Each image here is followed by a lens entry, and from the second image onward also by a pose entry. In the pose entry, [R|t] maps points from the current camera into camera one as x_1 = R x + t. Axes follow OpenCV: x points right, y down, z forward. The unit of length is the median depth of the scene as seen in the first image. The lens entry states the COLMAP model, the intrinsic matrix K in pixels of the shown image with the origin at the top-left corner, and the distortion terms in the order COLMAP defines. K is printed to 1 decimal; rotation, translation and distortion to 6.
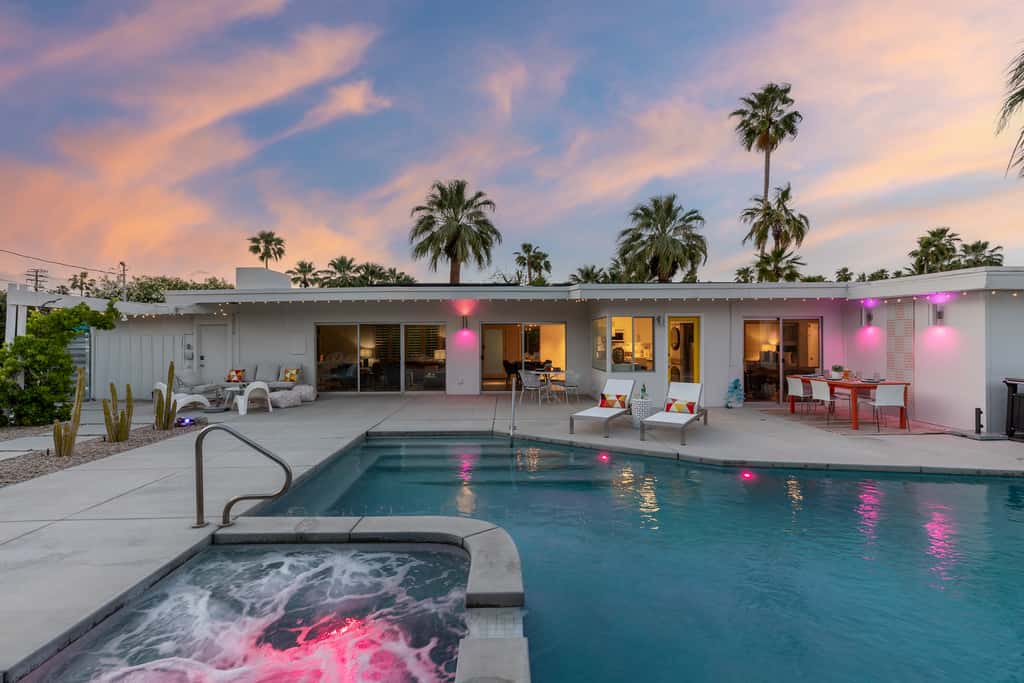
lens RADIAL K [[447.7, 0, 512.0], [0, 447.7, 341.5], [0, 0, 1]] dist [0.000461, 0.000092]
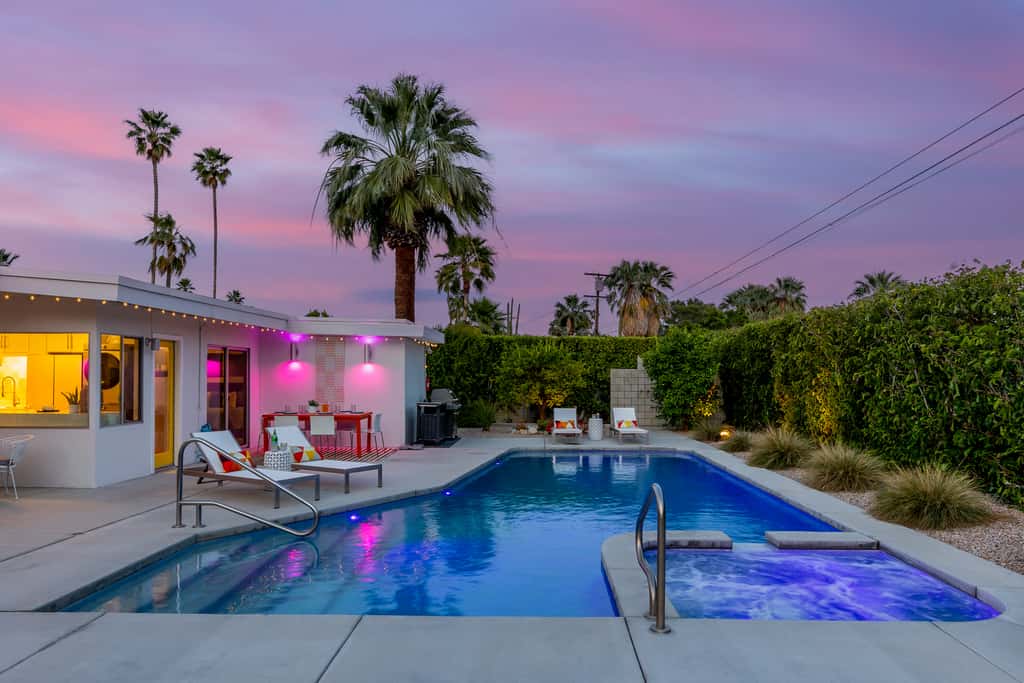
lens RADIAL K [[683.2, 0, 511.2], [0, 683.2, 376.5], [0, 0, 1]] dist [0.001936, -0.000576]
pose [[0.027365, 0.002902, 0.999621, -0.531294], [0.003798, 0.999988, -0.003007, 0.004508], [-0.999618, 0.003879, 0.027354, 0.362028]]
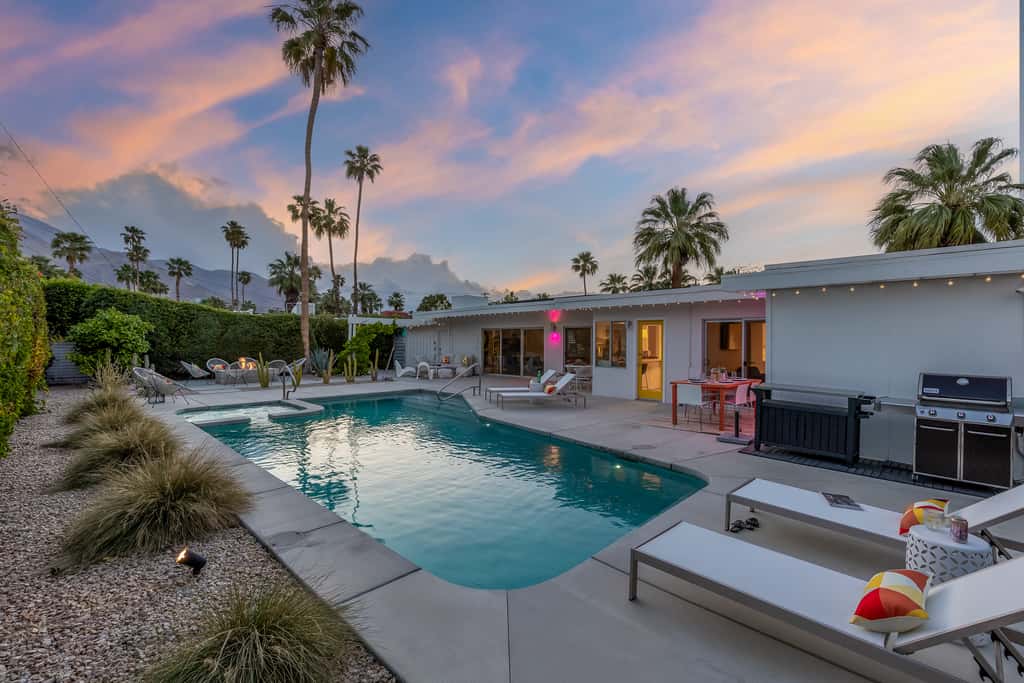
lens RADIAL K [[454.3, 0, 512.0], [0, 454.3, 341.5], [0, 0, 1]] dist [-0.000790, -0.000124]
pose [[0.683080, 0.010620, -0.730267, 0.803968], [-0.012292, 0.999920, 0.003043, -0.001860], [0.730240, 0.006898, 0.683155, -0.020409]]
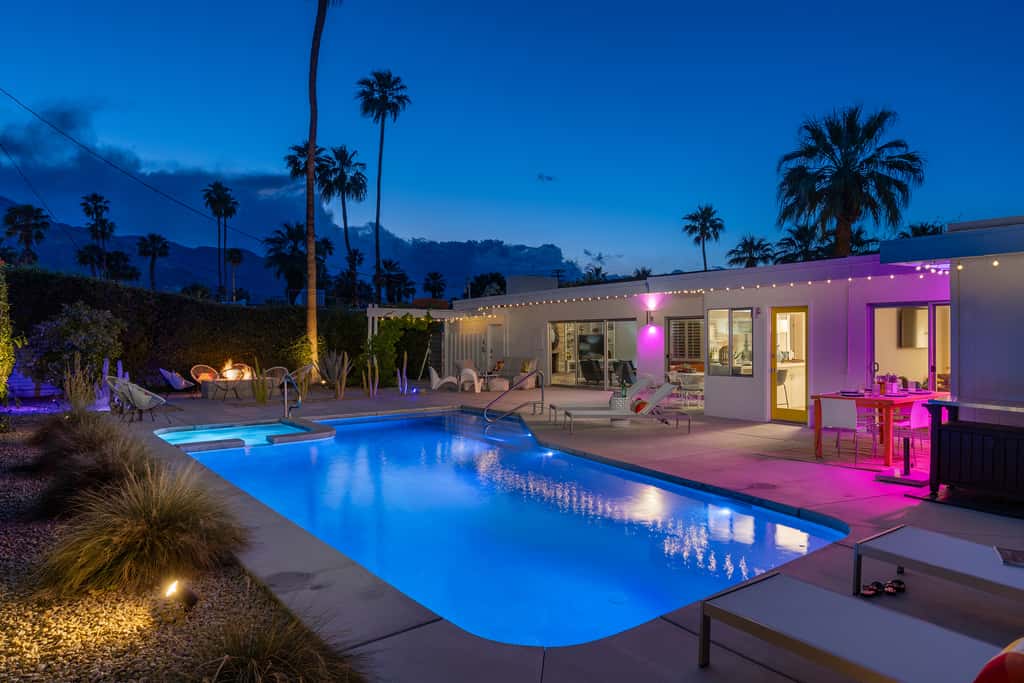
lens RADIAL K [[653.4, 0, 514.4], [0, 653.4, 362.0], [0, 0, 1]] dist [0.000369, -0.001977]
pose [[0.582637, 0.032669, -0.812076, 0.841668], [-0.003011, 0.999272, 0.038040, -0.001785], [0.812727, -0.019718, 0.582311, -0.027843]]
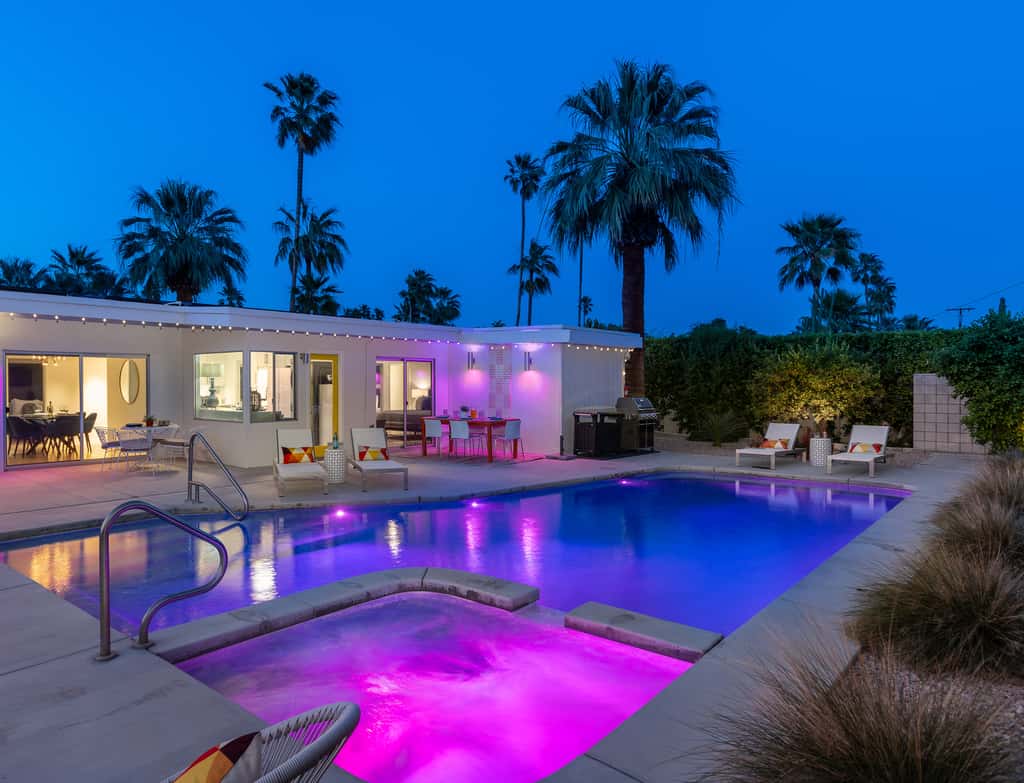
lens RADIAL K [[659.1, 0, 435.6], [0, 659.1, 388.4], [0, 0, 1]] dist [-0.001015, 0.000787]
pose [[0.677890, -0.003673, 0.735154, -0.323209], [0.001310, 0.999992, 0.003789, 0.003661], [-0.735162, -0.001605, 0.677890, -0.004446]]
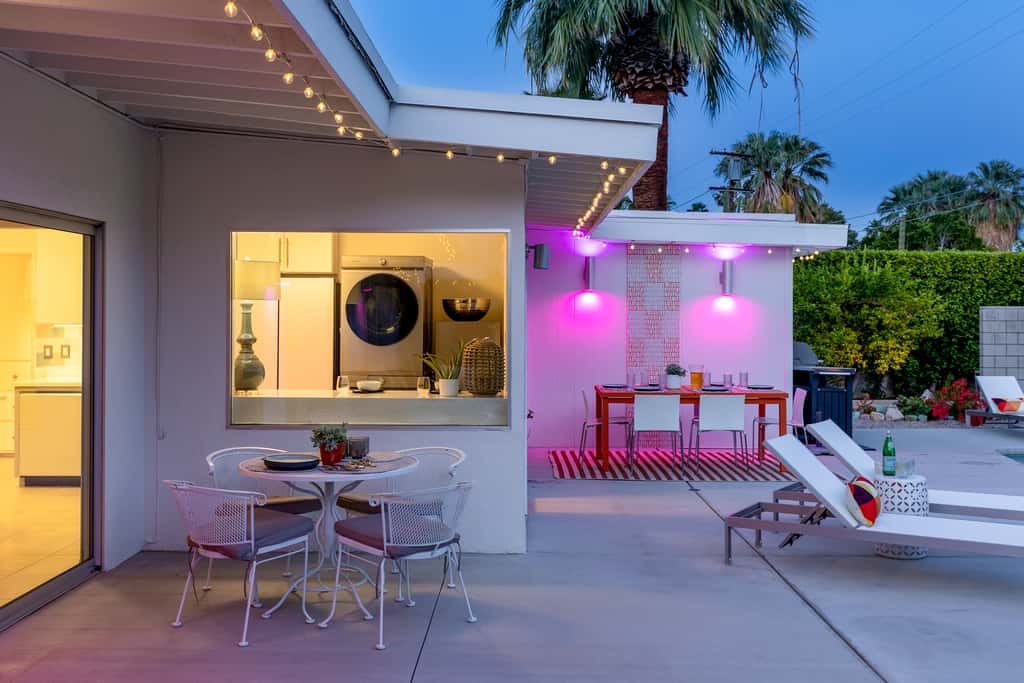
lens RADIAL K [[1050.5, 0, 512.0], [0, 1050.5, 341.5], [0, 0, 1]] dist [-0.002825, -0.003464]
pose [[0.004174, -0.022127, 0.999746, -0.358183], [0.000775, 0.999755, 0.022124, -0.001156], [-0.999991, 0.000683, 0.004190, 0.822434]]
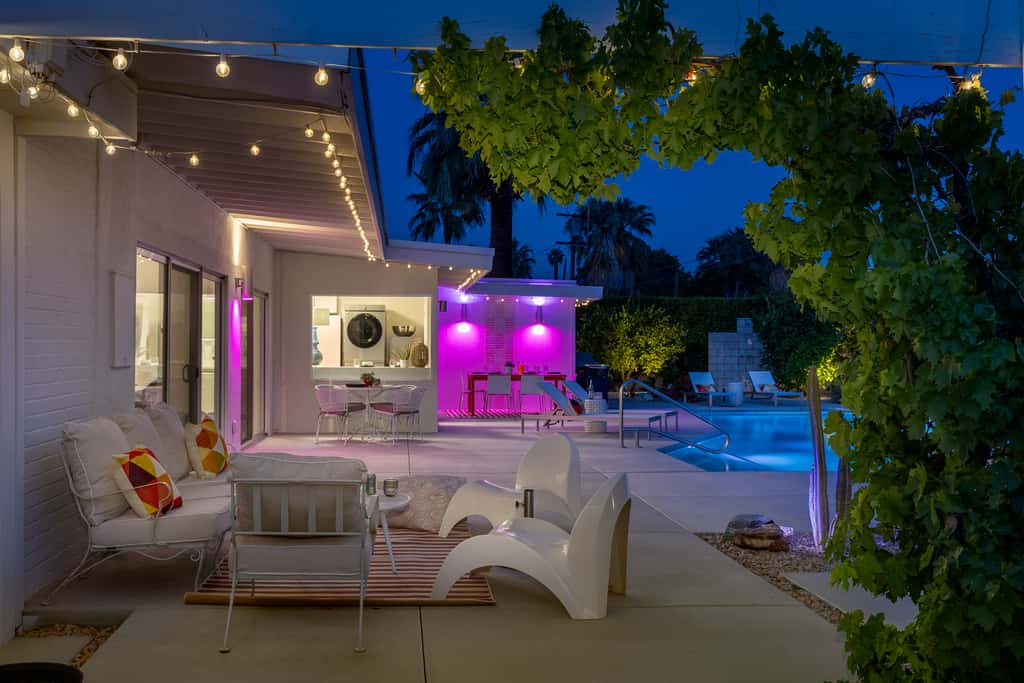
lens RADIAL K [[959.2, 0, 512.0], [0, 959.2, 341.5], [0, 0, 1]] dist [0.109099, -0.000121]
pose [[-0.121053, 0.006990, 0.992621, -0.998327], [0.001149, 0.999976, -0.006902, 0.017148], [-0.992645, 0.000305, -0.121058, 0.870990]]
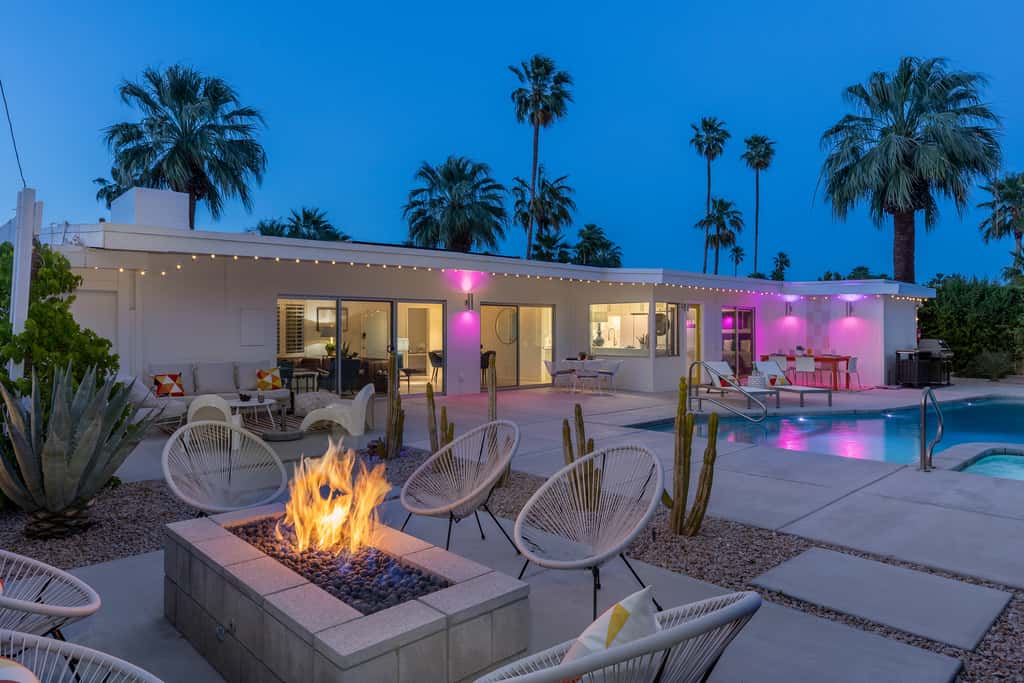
lens RADIAL K [[637.8, 0, 515.1], [0, 637.8, 325.1], [0, 0, 1]] dist [-0.002080, -0.001289]
pose [[0.729746, 0.008438, 0.683666, -0.794110], [0.001054, 0.999909, -0.013466, 0.011928], [-0.683717, 0.010547, 0.729671, 0.147144]]
